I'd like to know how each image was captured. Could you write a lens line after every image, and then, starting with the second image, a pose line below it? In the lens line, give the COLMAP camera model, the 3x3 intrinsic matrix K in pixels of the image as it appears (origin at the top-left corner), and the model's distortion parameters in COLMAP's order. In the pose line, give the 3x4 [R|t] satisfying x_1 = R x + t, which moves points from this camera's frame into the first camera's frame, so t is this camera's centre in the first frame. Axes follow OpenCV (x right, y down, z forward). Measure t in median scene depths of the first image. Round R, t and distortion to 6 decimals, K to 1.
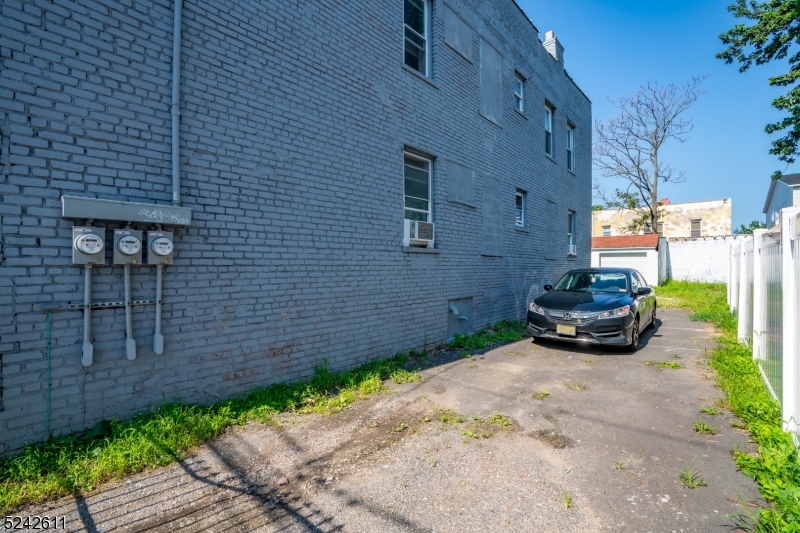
lens RADIAL K [[366.3, 0, 400.0], [0, 366.3, 266.5], [0, 0, 1]] dist [-0.034803, 0.000513]
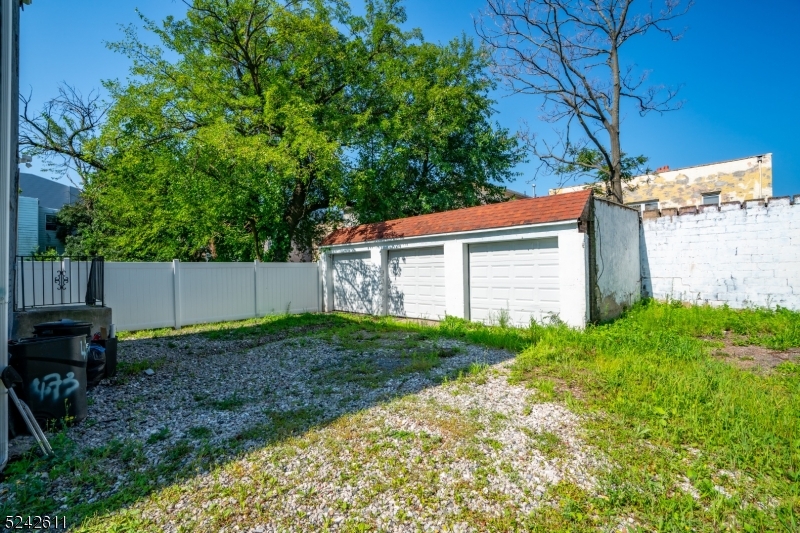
lens RADIAL K [[366.3, 0, 400.0], [0, 366.3, 266.5], [0, 0, 1]] dist [-0.034803, 0.000513]
pose [[0.998608, -0.013598, -0.050971, 0.430414], [0.012779, 0.999784, -0.016367, -0.002539], [0.051183, 0.015693, 0.998566, 0.484964]]
